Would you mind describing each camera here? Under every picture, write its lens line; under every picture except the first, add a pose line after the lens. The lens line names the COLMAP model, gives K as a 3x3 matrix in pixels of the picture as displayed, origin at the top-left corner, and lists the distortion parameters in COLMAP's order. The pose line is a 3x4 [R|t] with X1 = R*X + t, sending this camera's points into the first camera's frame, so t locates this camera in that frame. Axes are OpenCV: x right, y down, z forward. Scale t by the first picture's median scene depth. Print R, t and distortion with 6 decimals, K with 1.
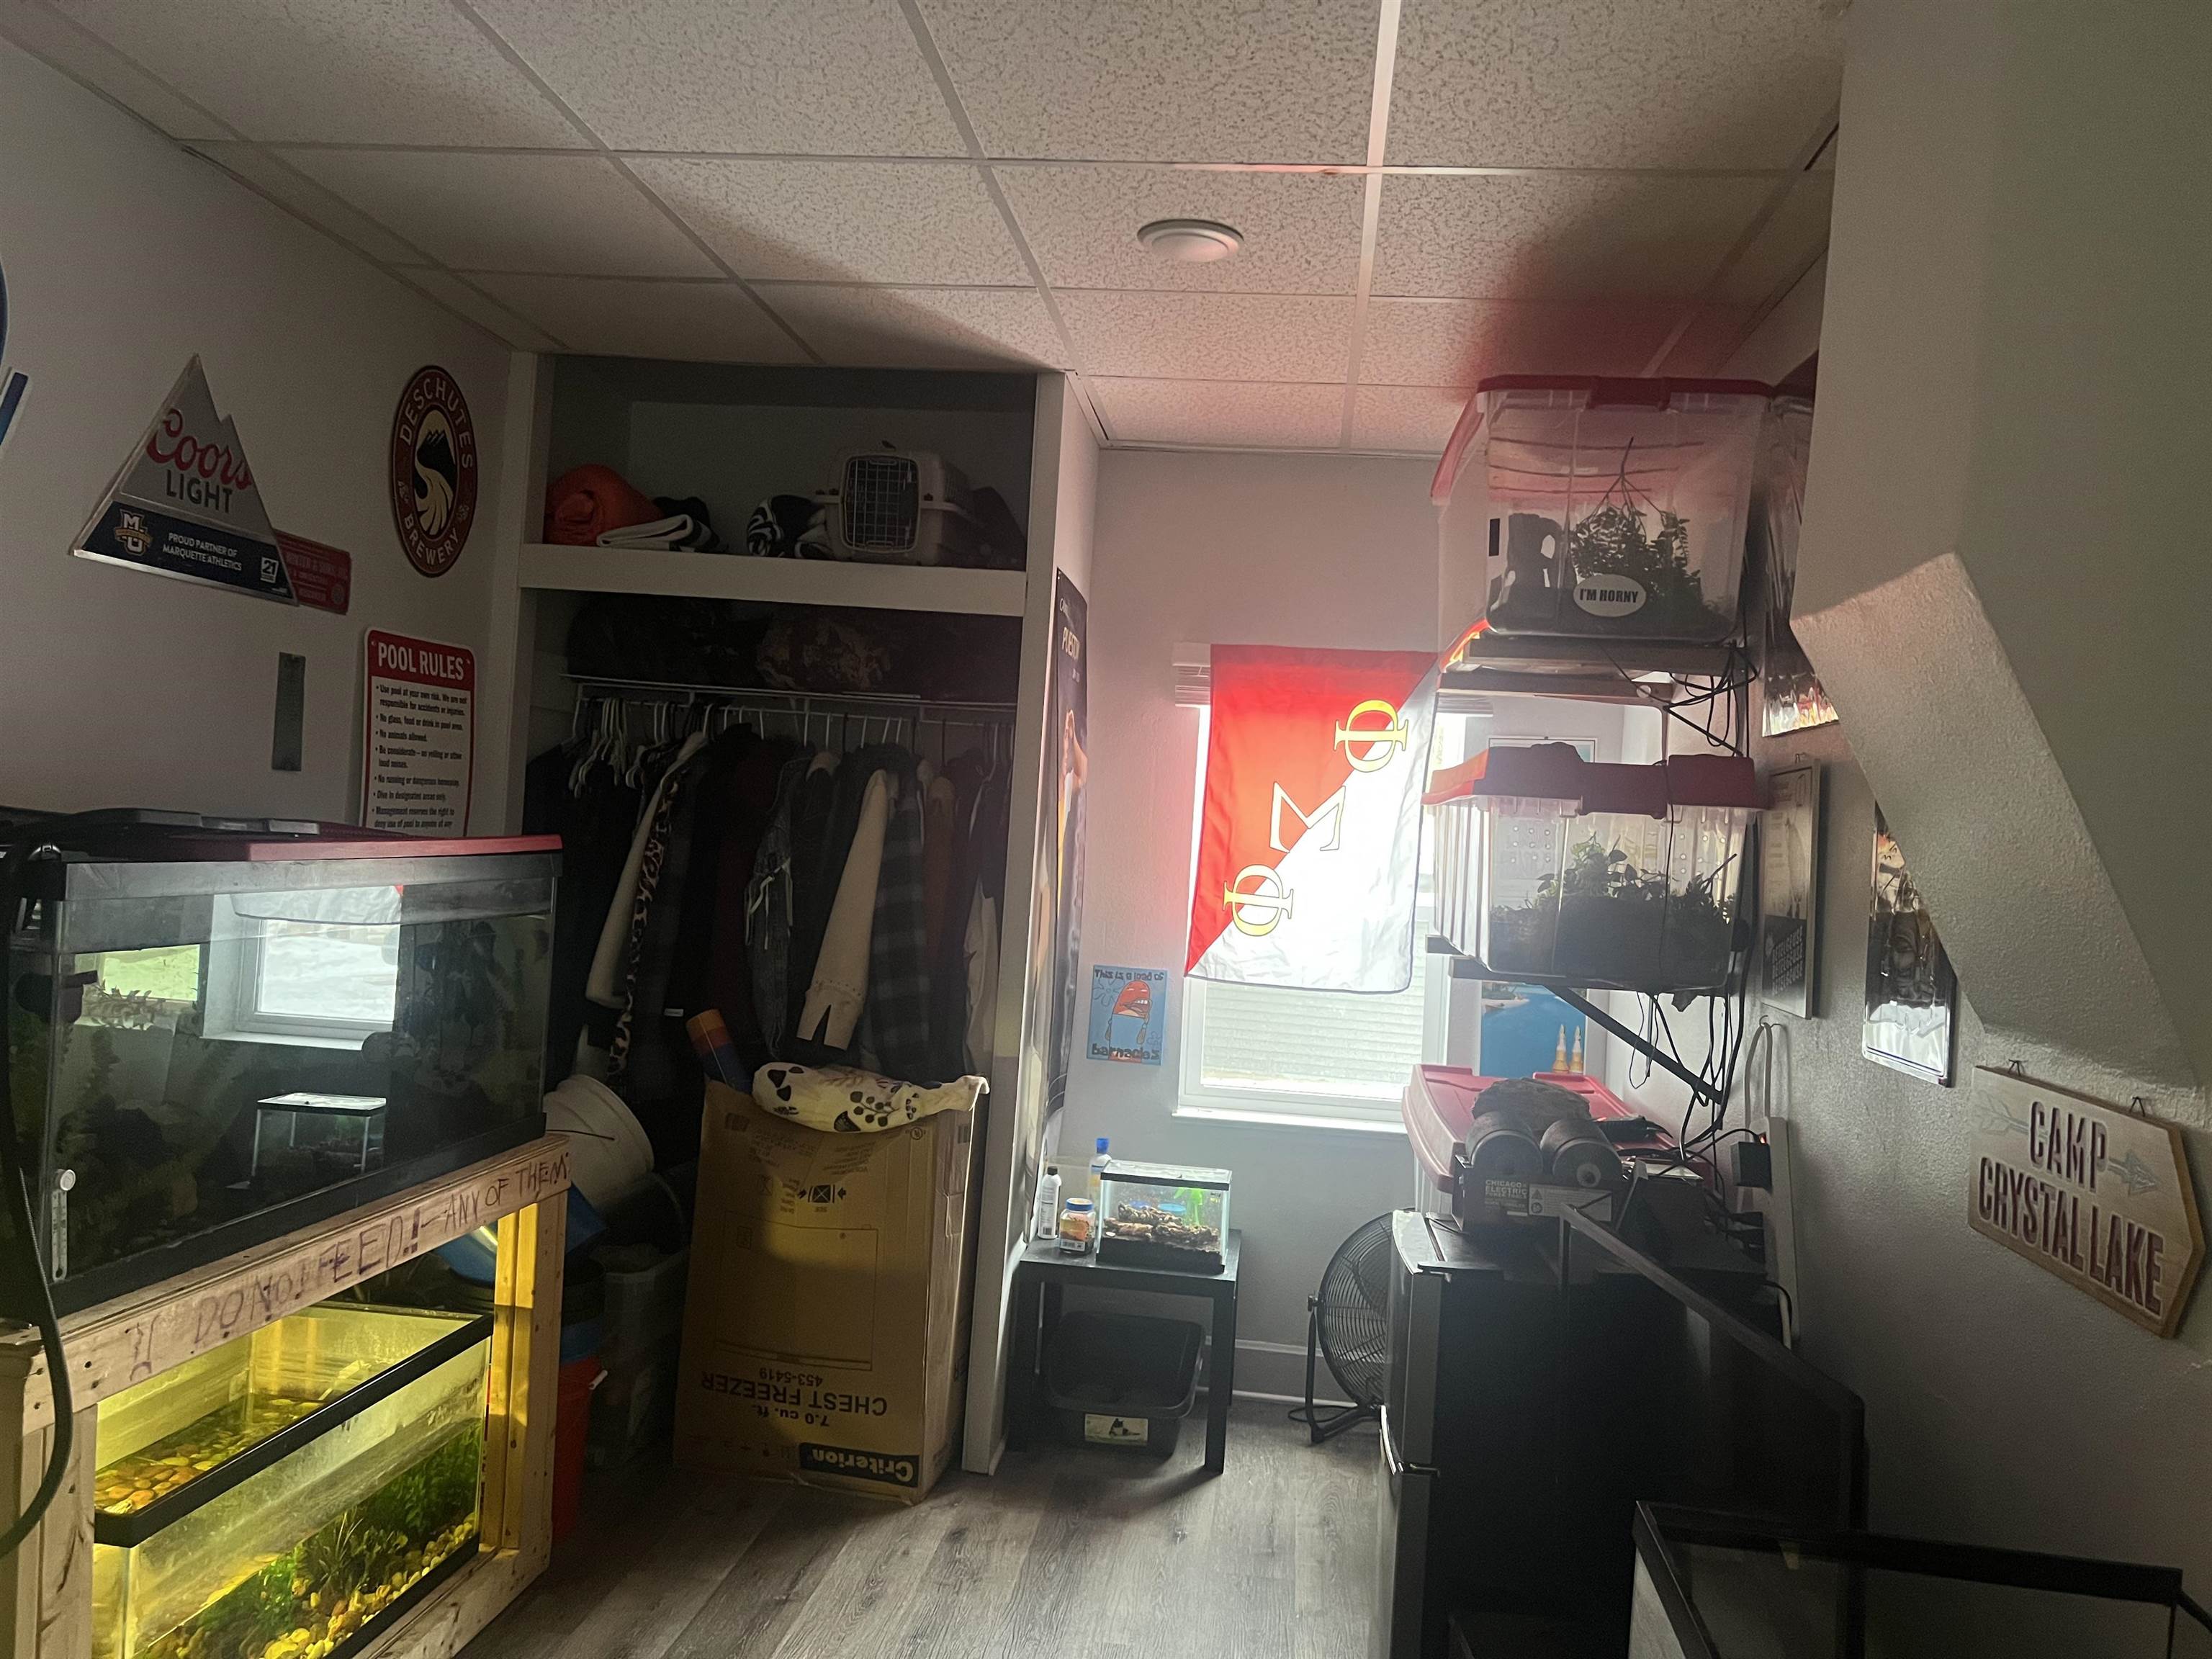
lens RADIAL K [[1660.7, 0, 1105.0], [0, 1660.7, 828.7], [0, 0, 1]] dist [0.070960, -0.079700]
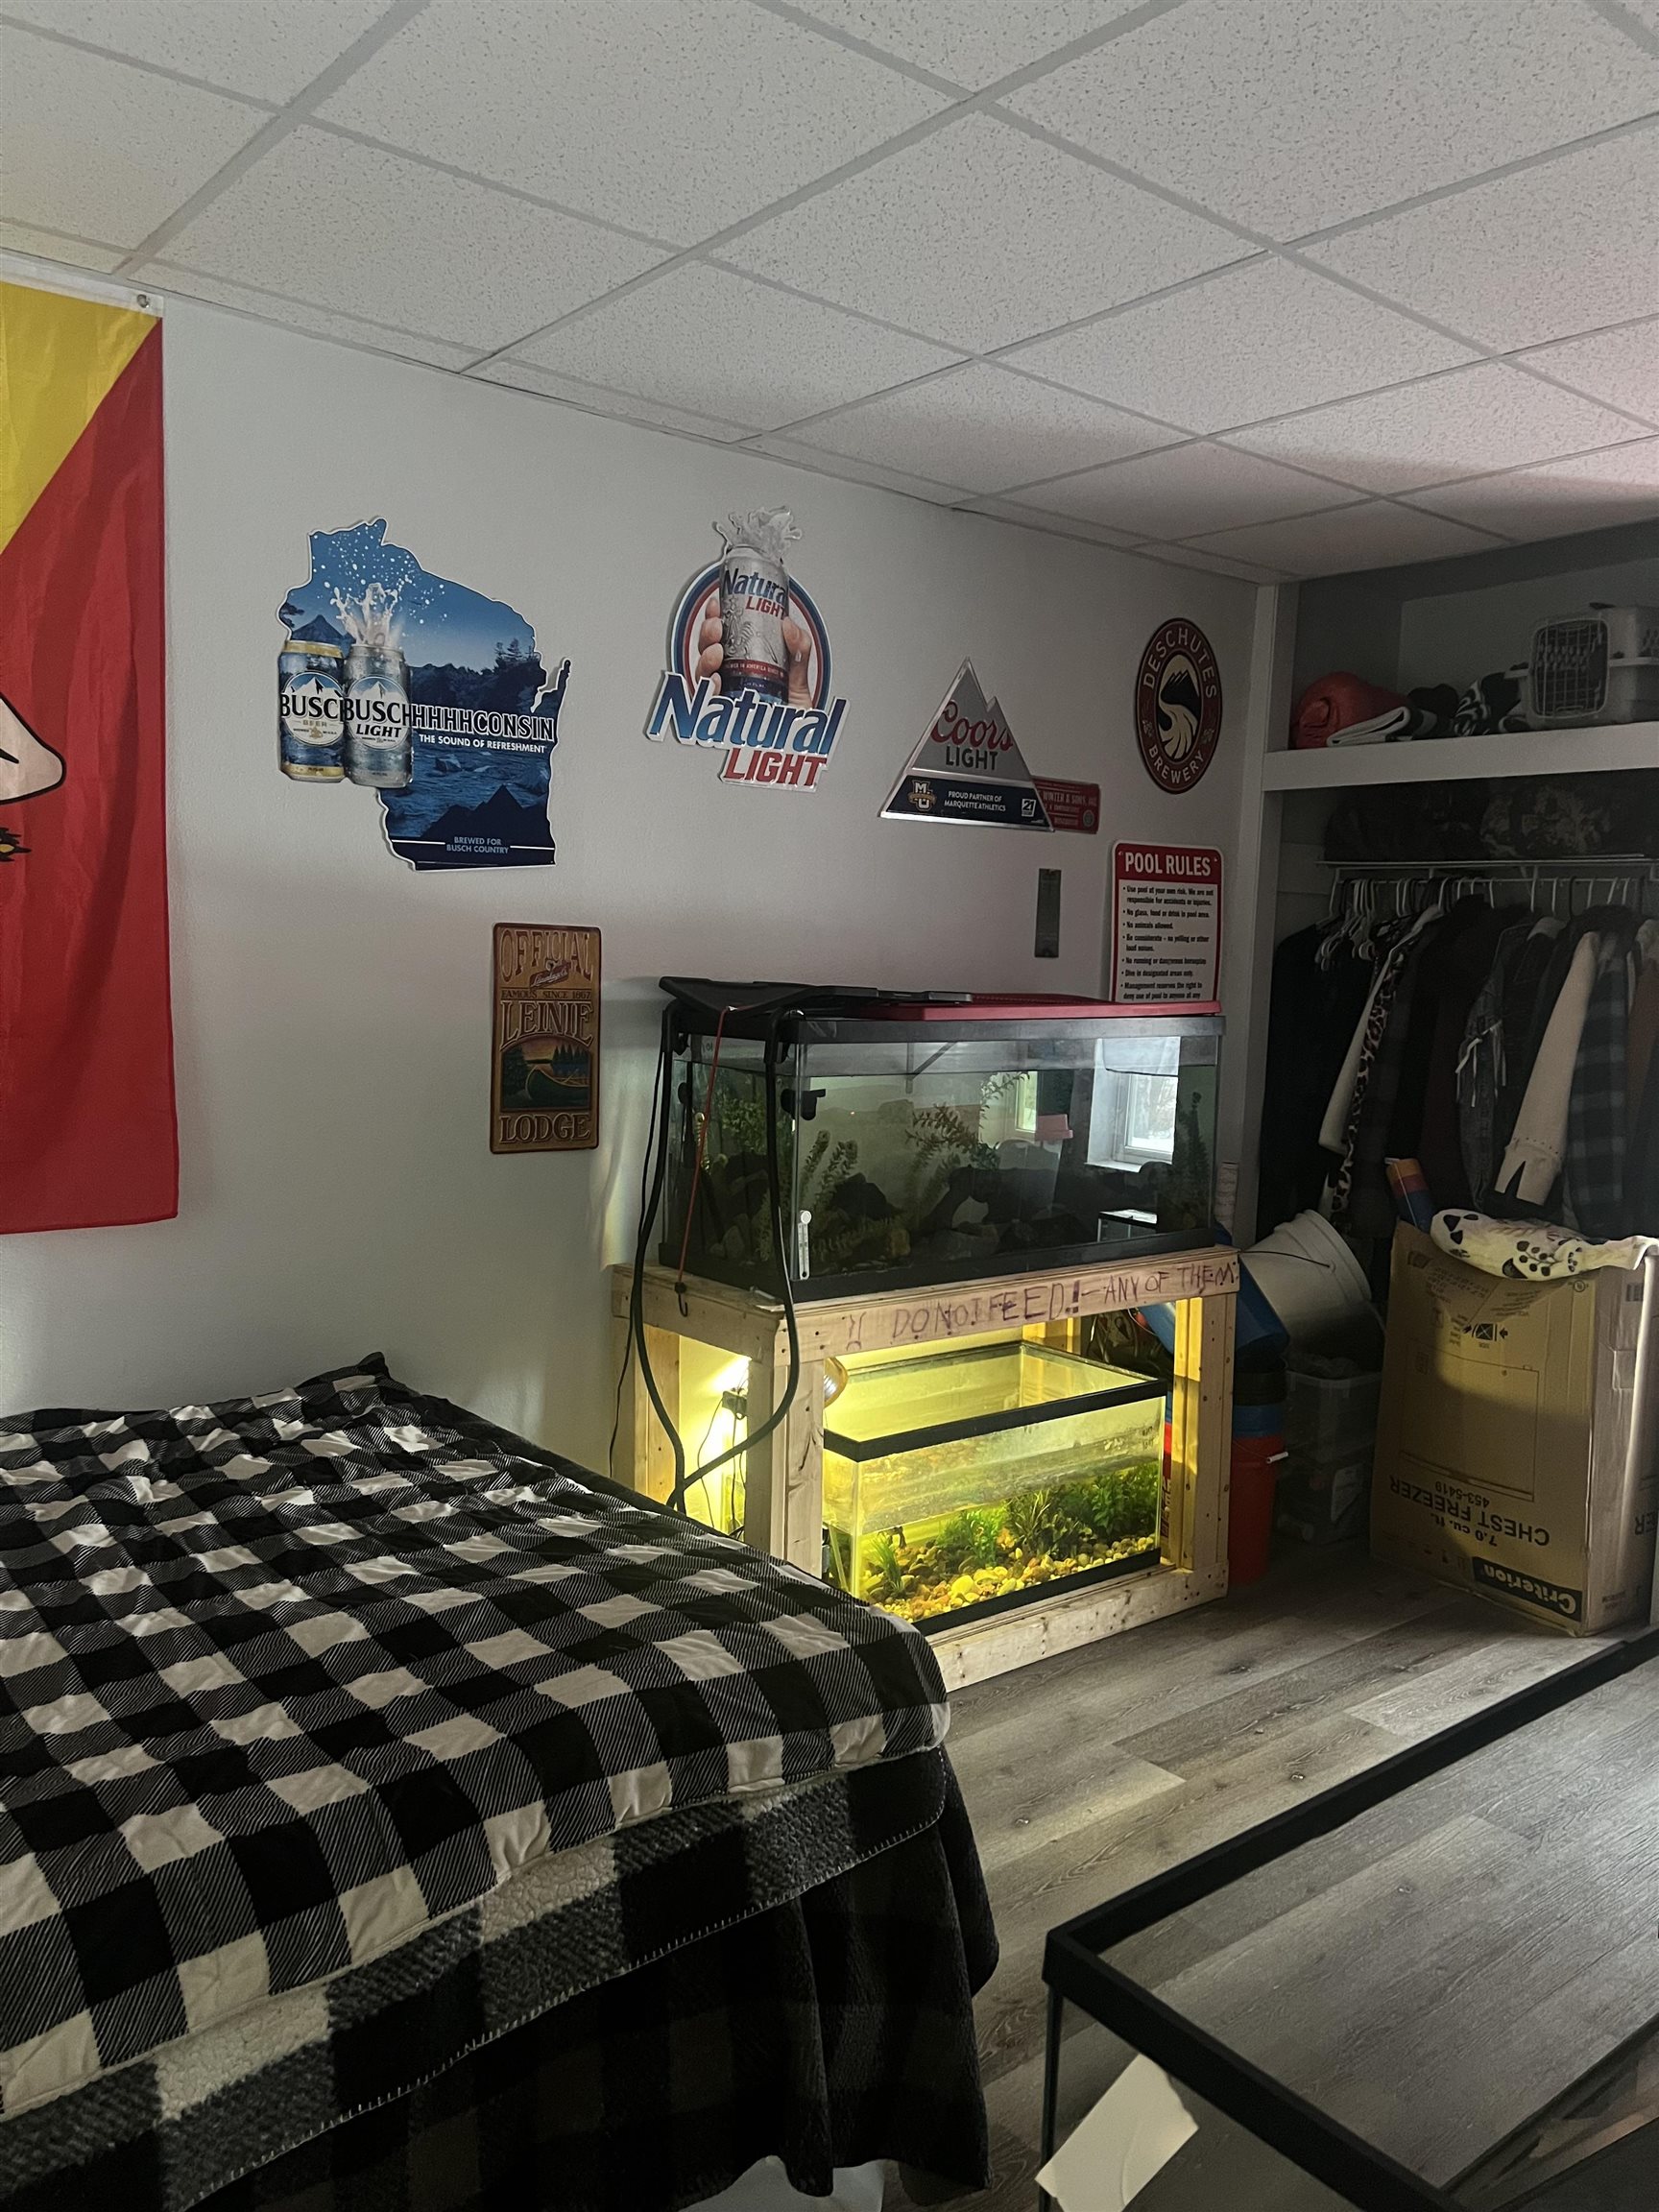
lens RADIAL K [[1660.7, 0, 828.1], [0, 1660.7, 1083.6], [0, 0, 1]] dist [0.070960, -0.079700]
pose [[0.722971, 0.014539, -0.690725, 0.266759], [0.016374, 0.999137, 0.038169, 0.011130], [0.690684, -0.038906, 0.722109, -0.065195]]
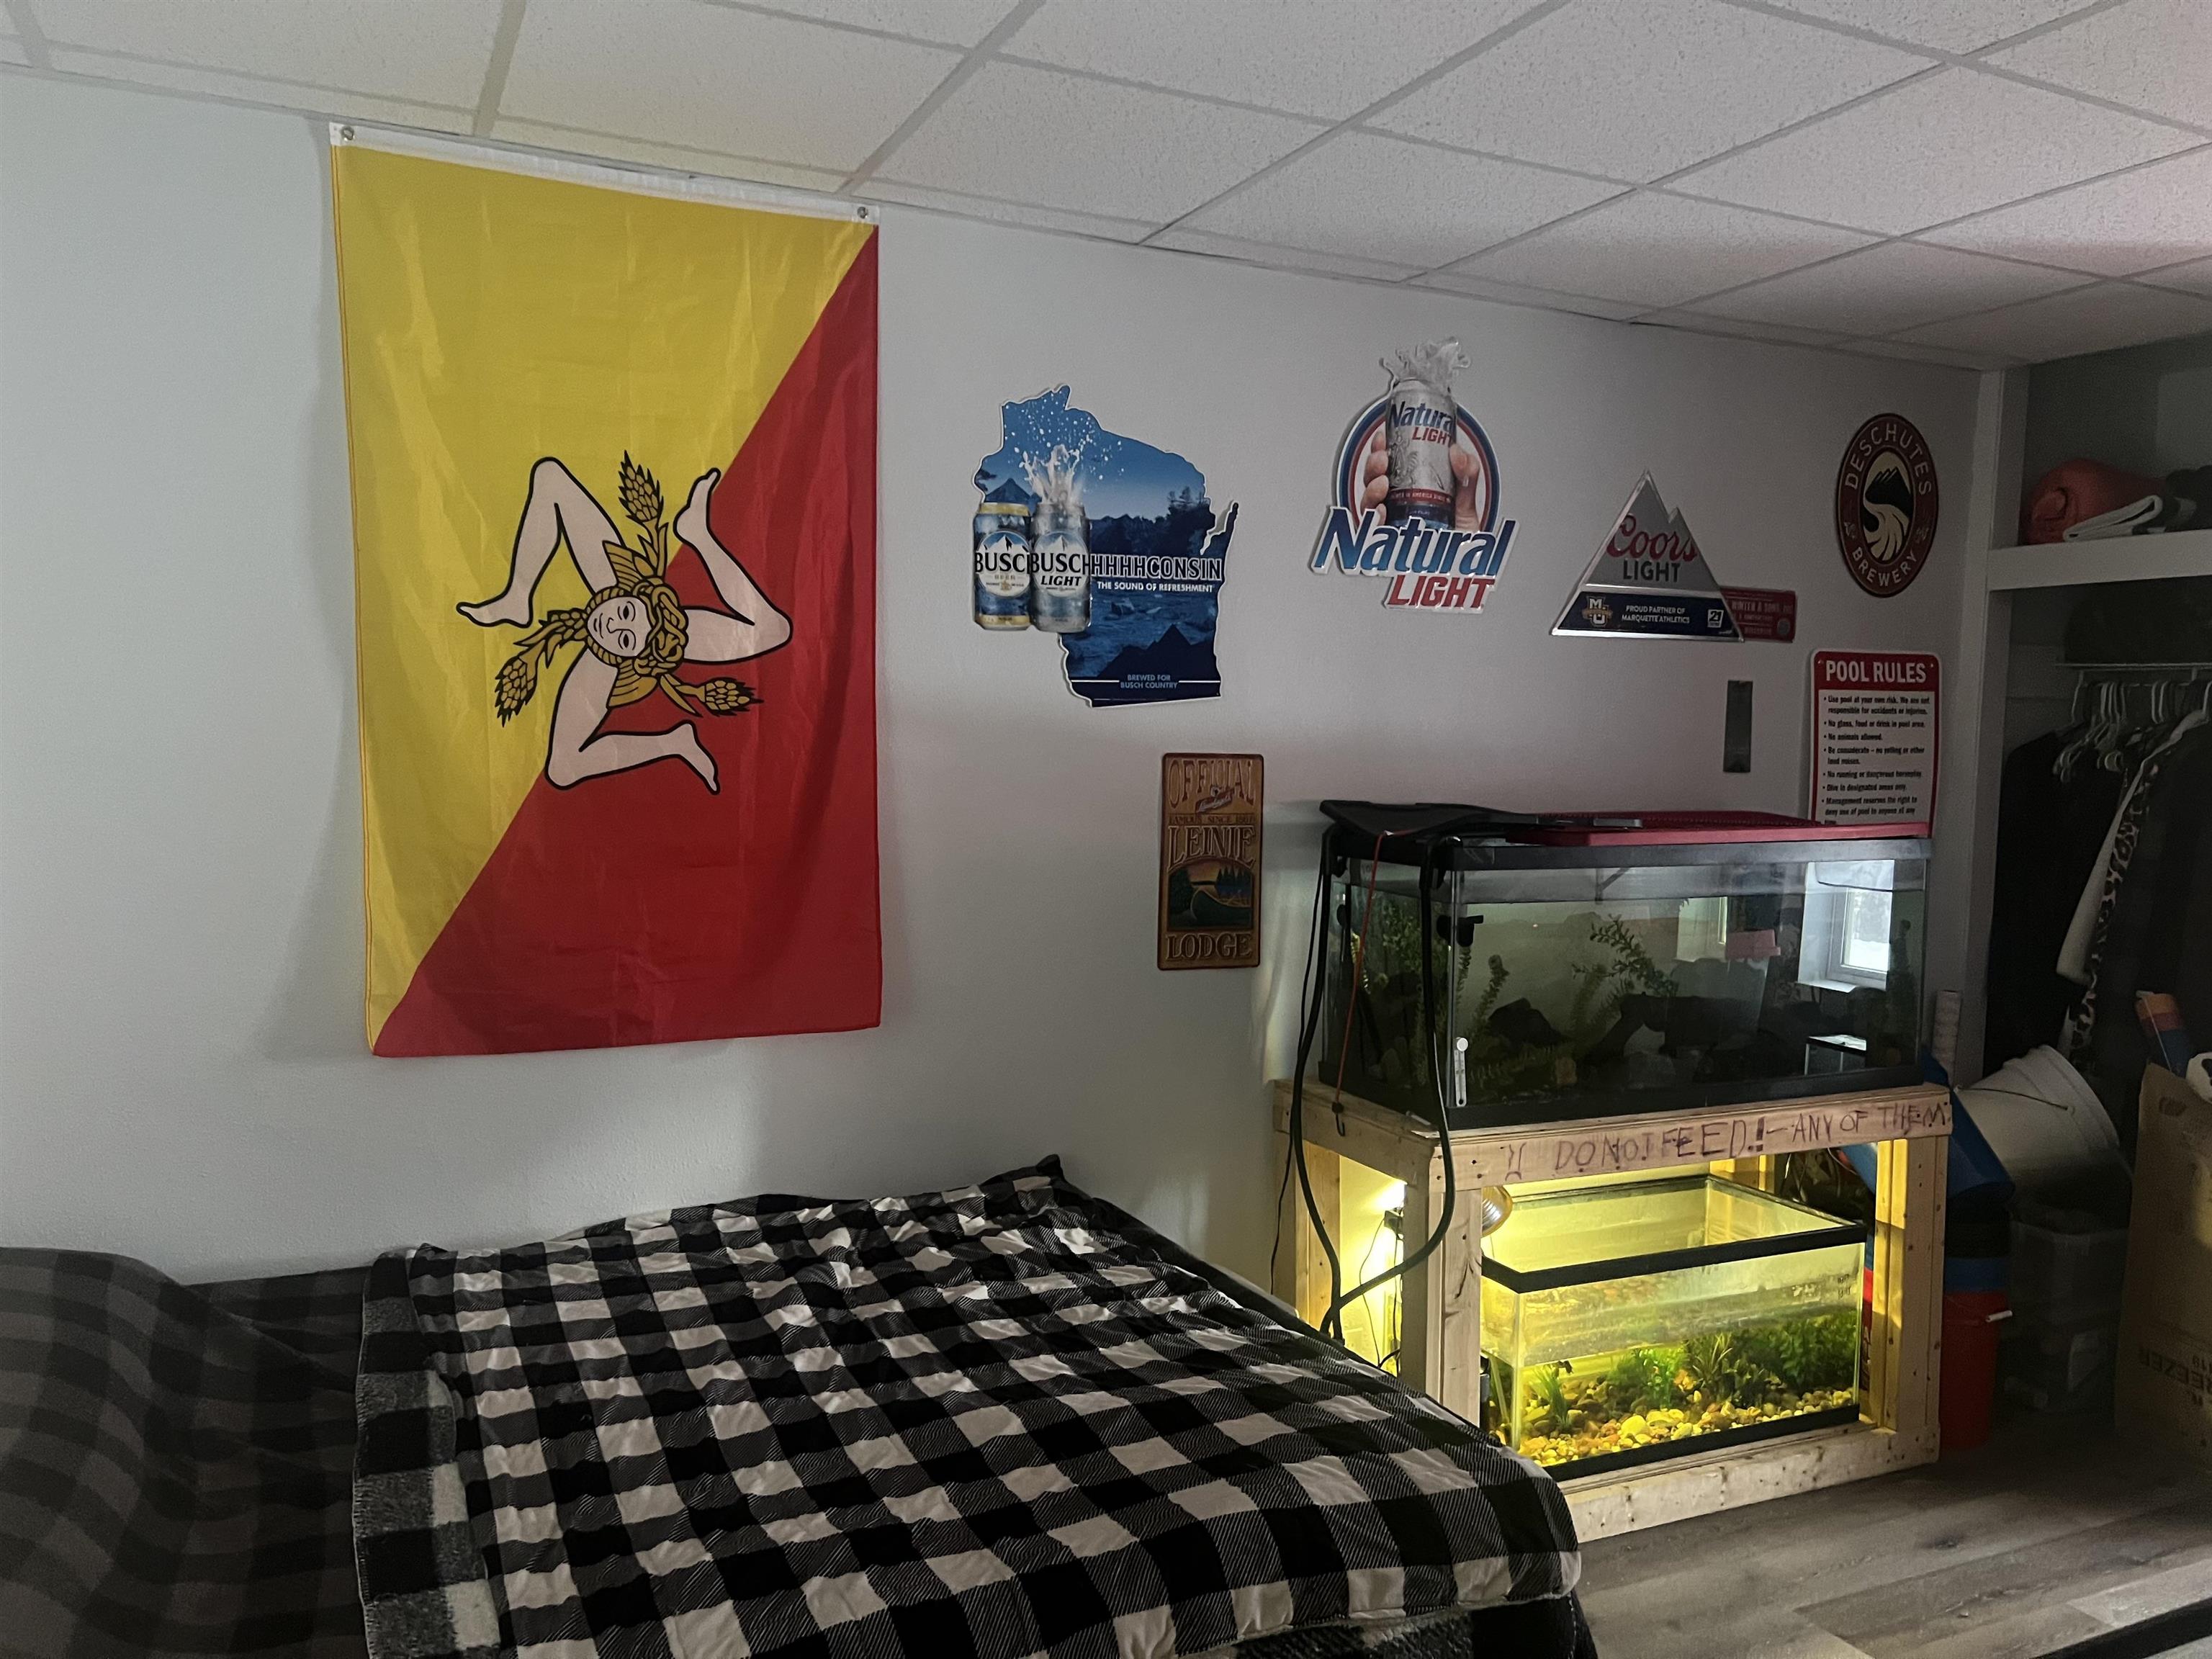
lens RADIAL K [[1660.7, 0, 1118.2], [0, 1660.7, 833.8], [0, 0, 1]] dist [0.070960, -0.079700]
pose [[0.532557, 0.000199, -0.846394, 0.304205], [0.016076, 0.999817, 0.010350, -0.007956], [0.846242, -0.019118, 0.532456, -0.066216]]
